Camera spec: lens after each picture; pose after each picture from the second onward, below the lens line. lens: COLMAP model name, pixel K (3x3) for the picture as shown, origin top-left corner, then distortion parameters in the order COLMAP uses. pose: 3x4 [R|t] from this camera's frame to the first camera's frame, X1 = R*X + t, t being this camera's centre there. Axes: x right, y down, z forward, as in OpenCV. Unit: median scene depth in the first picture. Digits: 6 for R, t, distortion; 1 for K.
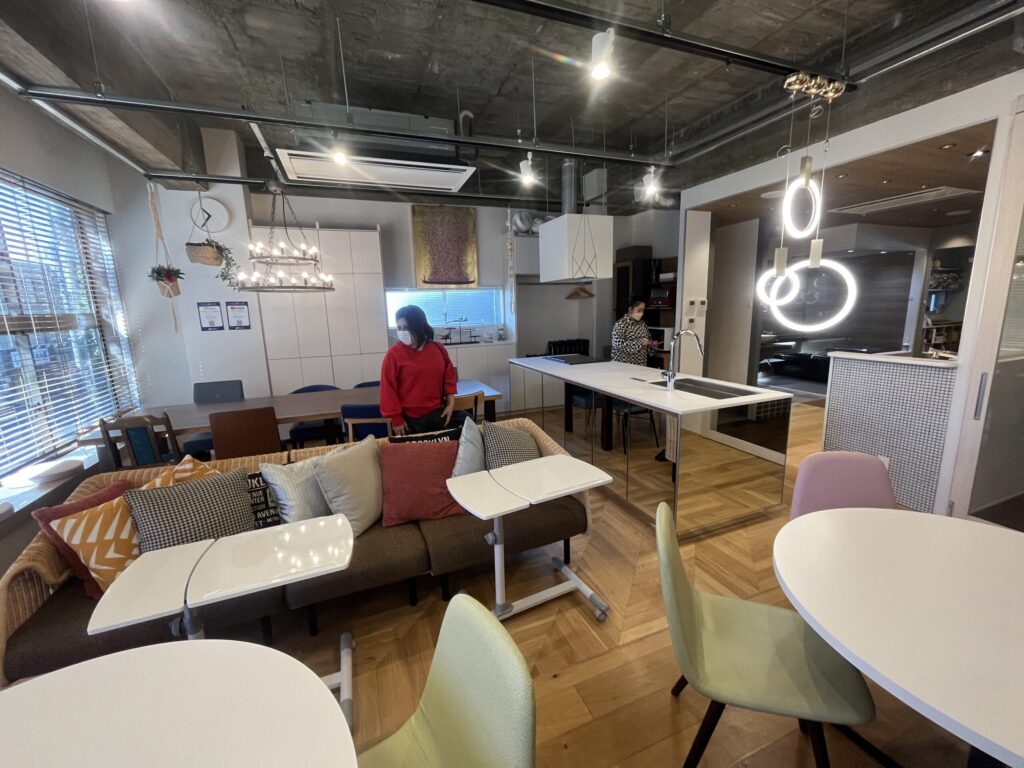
lens RADIAL K [[413.1, 0, 514.3], [0, 413.1, 381.6], [0, 0, 1]] dist [-0.001267, -0.000003]
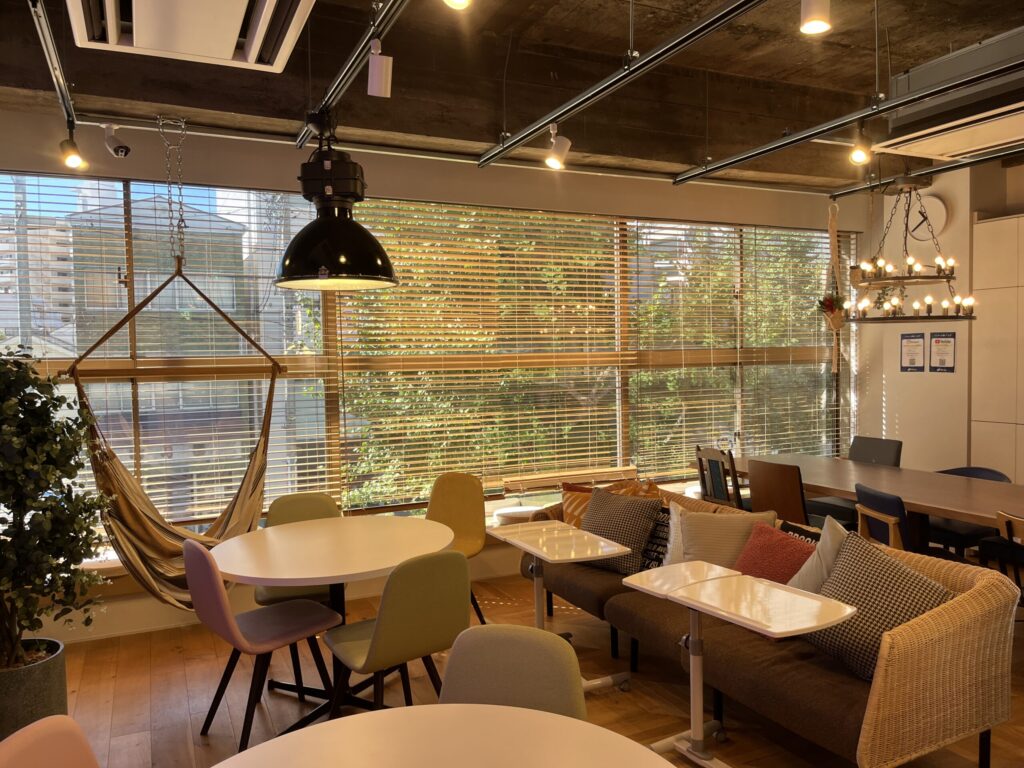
lens RADIAL K [[767.2, 0, 512.9], [0, 767.2, 385.8], [0, 0, 1]] dist [-0.002240, -0.000019]
pose [[0.066713, 0.066292, -0.995568, 0.624448], [-0.163203, 0.985077, 0.054657, -0.062187], [0.984334, 0.158833, 0.076537, 0.218216]]
